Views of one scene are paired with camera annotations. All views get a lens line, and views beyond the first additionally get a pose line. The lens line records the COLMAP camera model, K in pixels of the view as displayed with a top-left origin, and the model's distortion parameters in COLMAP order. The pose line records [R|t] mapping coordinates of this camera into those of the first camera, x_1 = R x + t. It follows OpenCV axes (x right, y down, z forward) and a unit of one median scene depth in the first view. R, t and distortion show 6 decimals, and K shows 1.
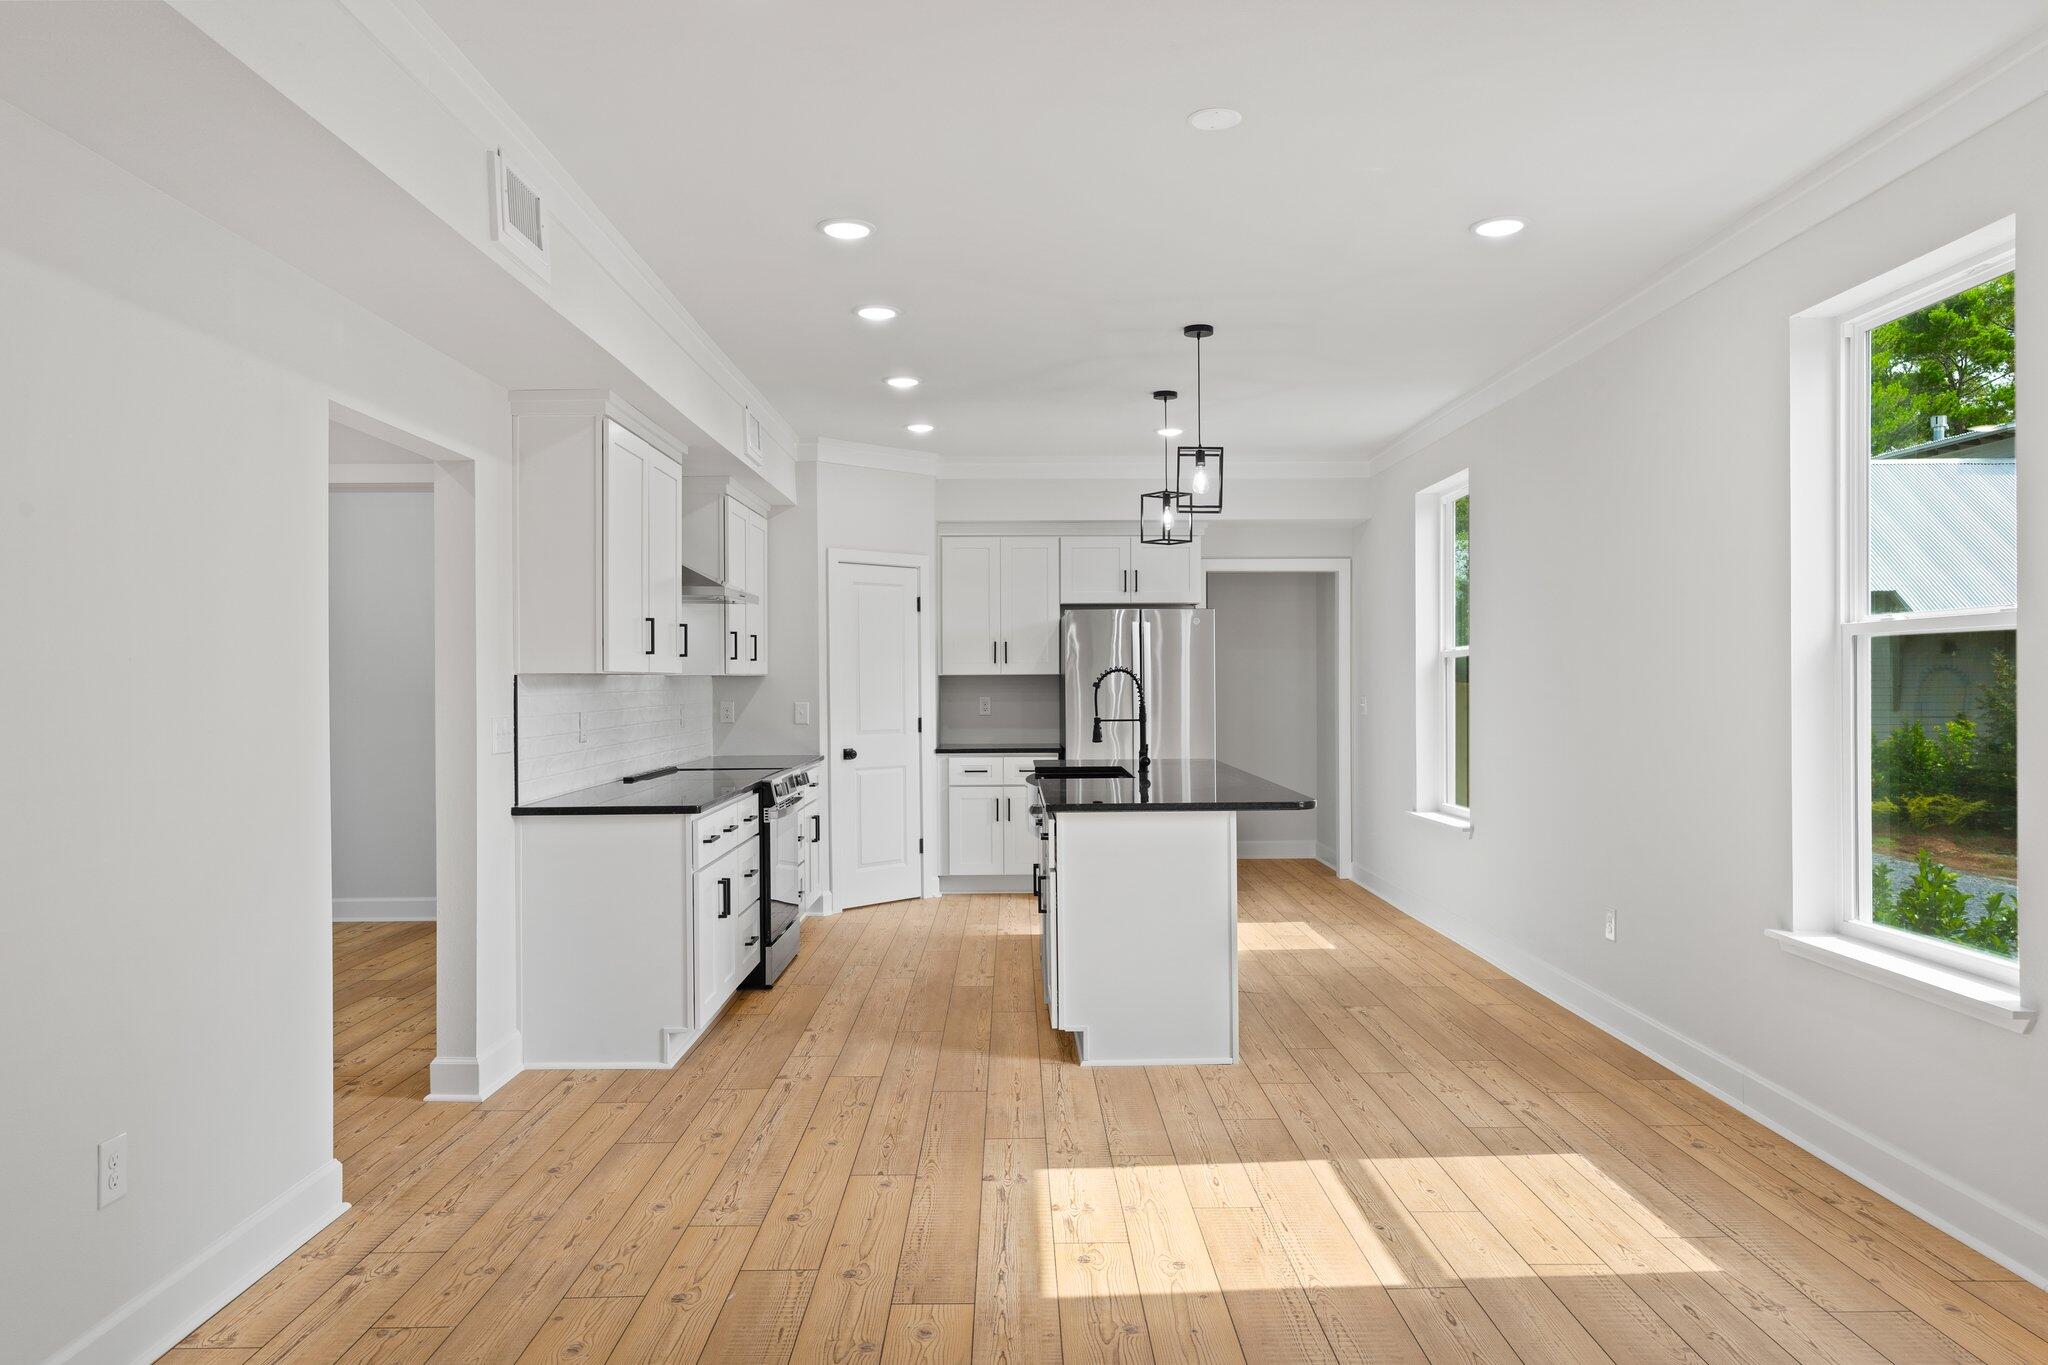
lens RADIAL K [[1361.6, 0, 1025.4], [0, 1361.6, 680.3], [0, 0, 1]] dist [0.000032, 0.000001]
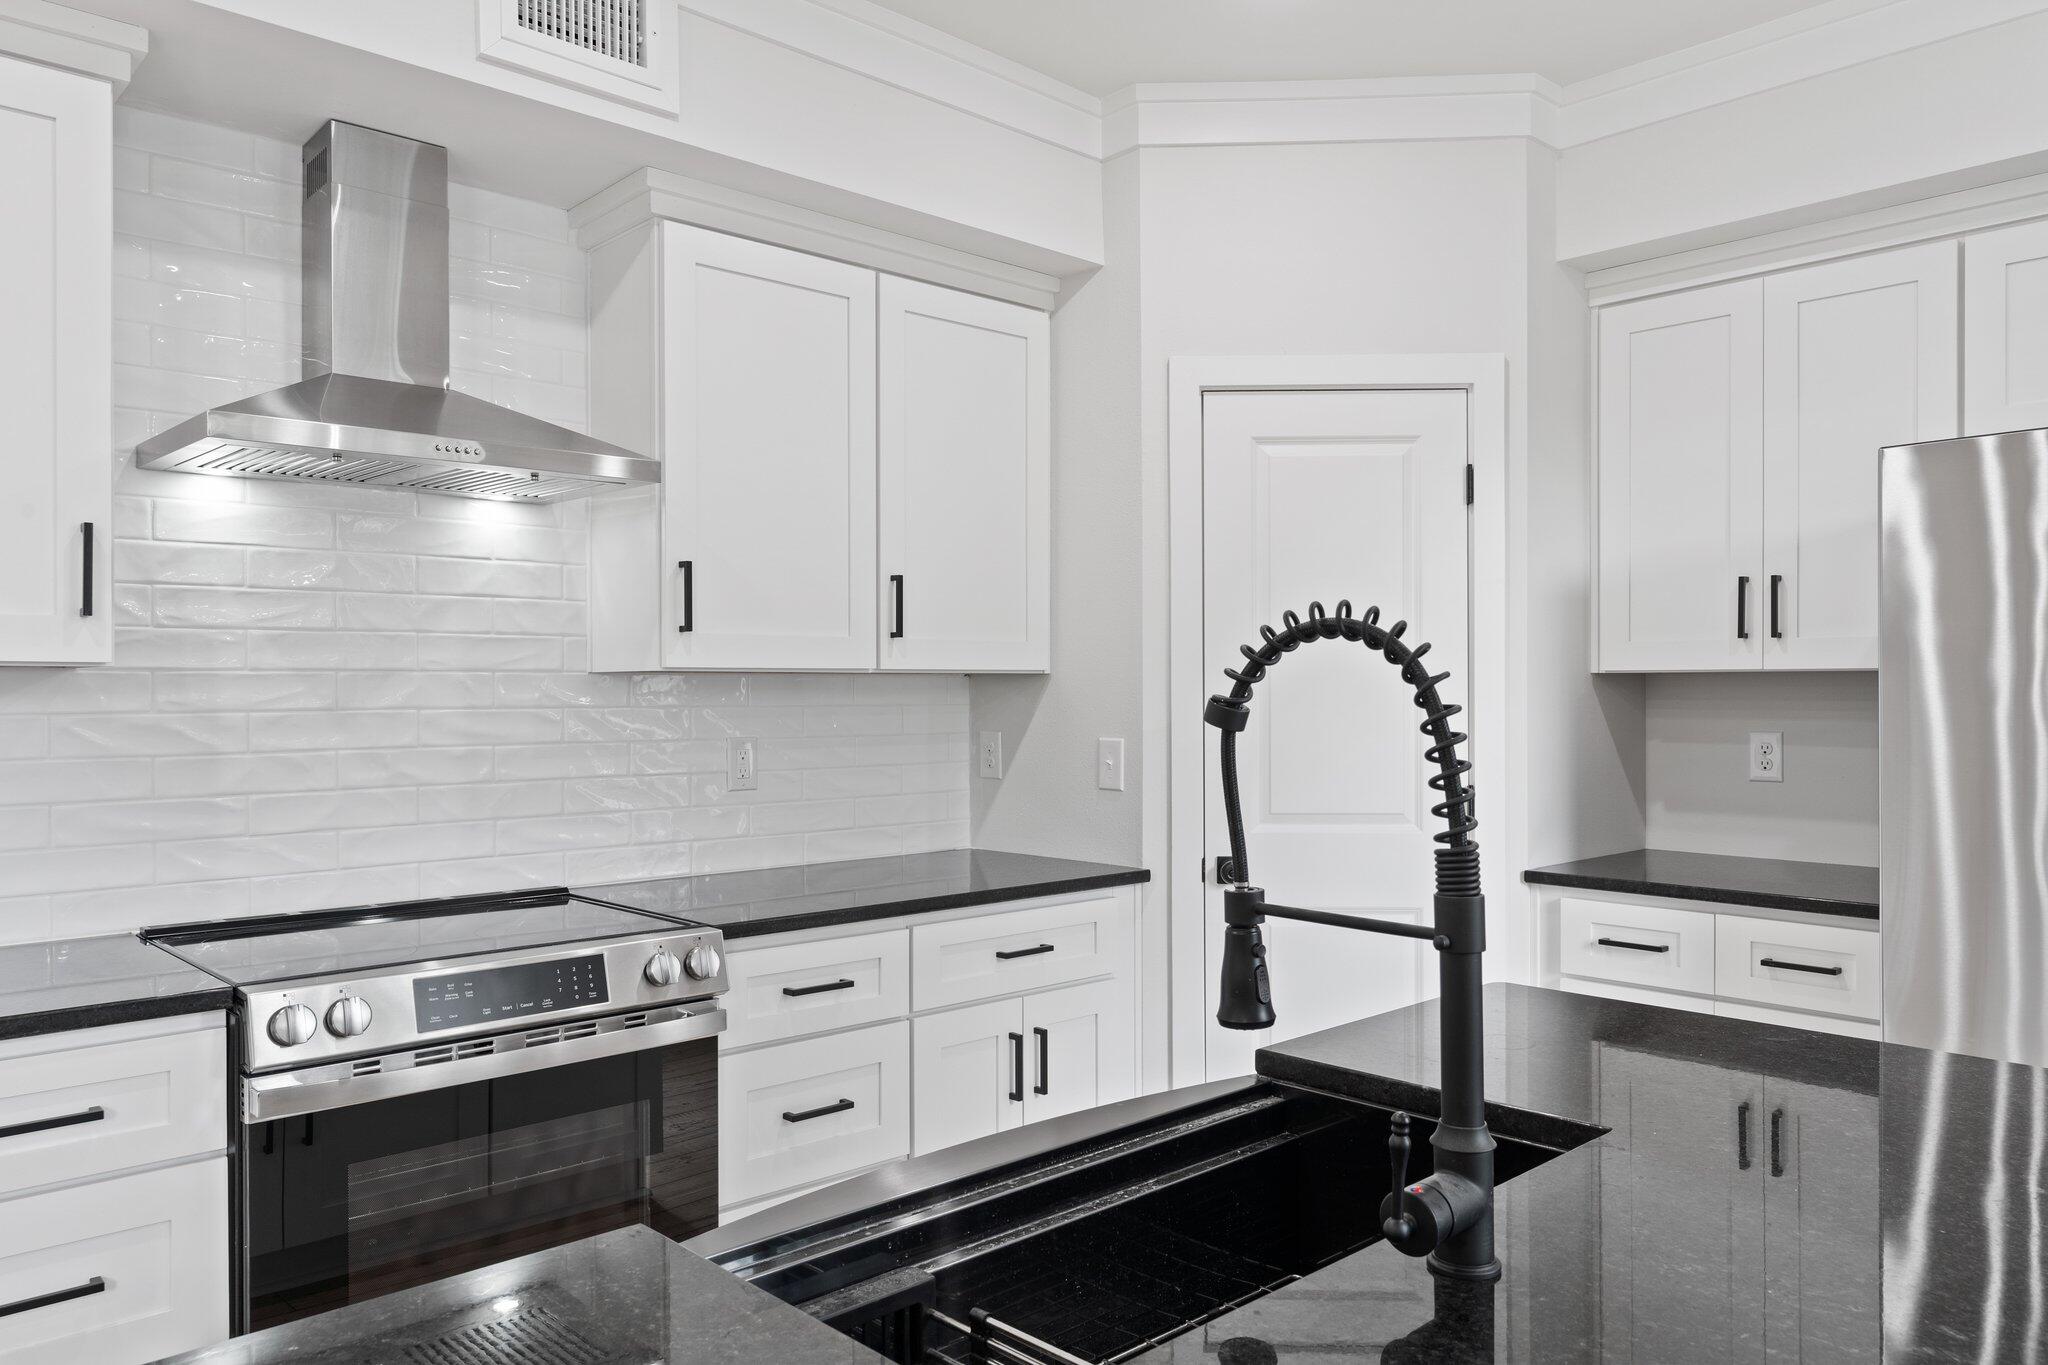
lens RADIAL K [[1446.7, 0, 1024.0], [0, 1446.7, 691.4], [0, 0, 1]] dist [-0.002739, -0.000587]
pose [[0.683874, 0.006715, -0.729569, 0.139137], [-0.004389, 0.999977, 0.005090, -0.000074], [0.729587, -0.000279, 0.683888, 0.678885]]
